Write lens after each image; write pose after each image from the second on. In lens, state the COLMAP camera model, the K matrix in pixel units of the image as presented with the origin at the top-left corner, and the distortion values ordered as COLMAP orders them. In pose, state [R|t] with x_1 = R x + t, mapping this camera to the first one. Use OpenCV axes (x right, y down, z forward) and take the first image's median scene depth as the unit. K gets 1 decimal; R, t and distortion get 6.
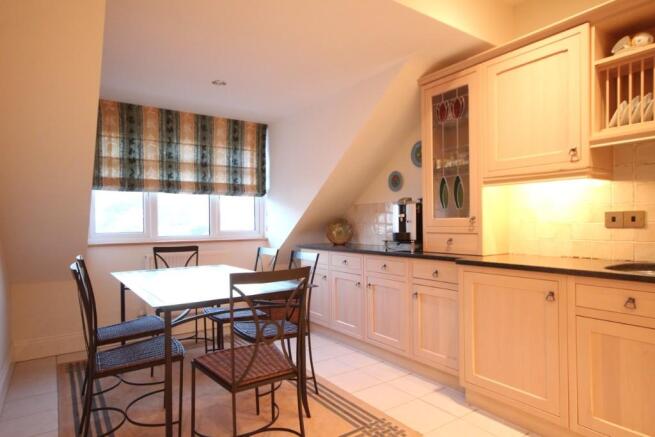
lens RADIAL K [[391.8, 0, 327.5], [0, 391.8, 222.4], [0, 0, 1]] dist [0.001755, 0.001292]
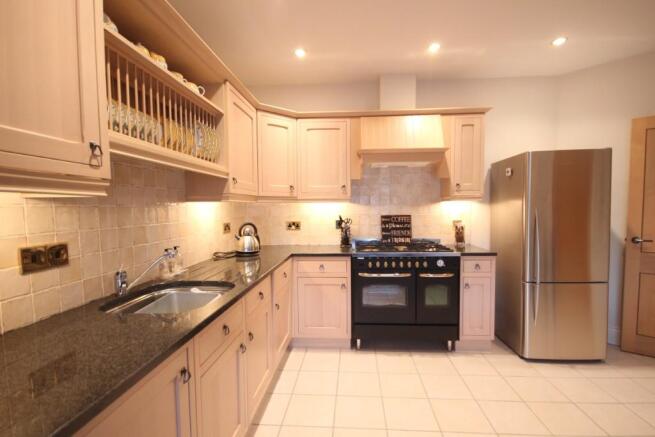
lens RADIAL K [[305.3, 0, 327.5], [0, 305.3, 218.5], [0, 0, 1]] dist [-0.000375, -0.000024]
pose [[-0.772710, -0.006357, 0.634727, 0.044318], [0.019692, 0.999228, 0.033980, -0.067159], [-0.634453, 0.038756, -0.771989, 0.895803]]
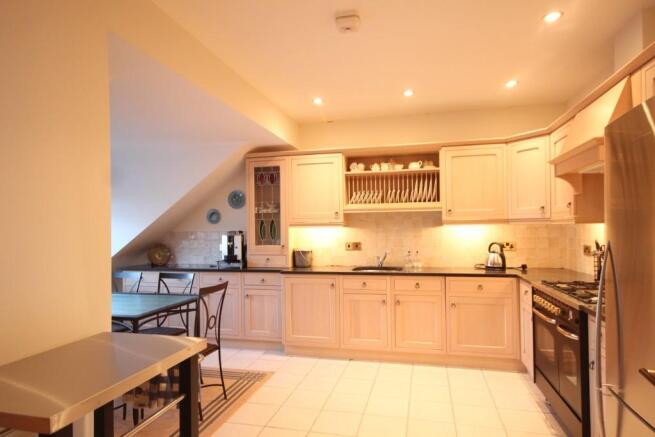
lens RADIAL K [[389.3, 0, 327.5], [0, 389.3, 218.5], [0, 0, 1]] dist [-0.001723, -0.000278]
pose [[0.753600, 0.021402, 0.656985, -0.572675], [0.004076, 0.999298, -0.037230, -0.063505], [-0.657321, 0.030734, 0.752984, -0.382070]]
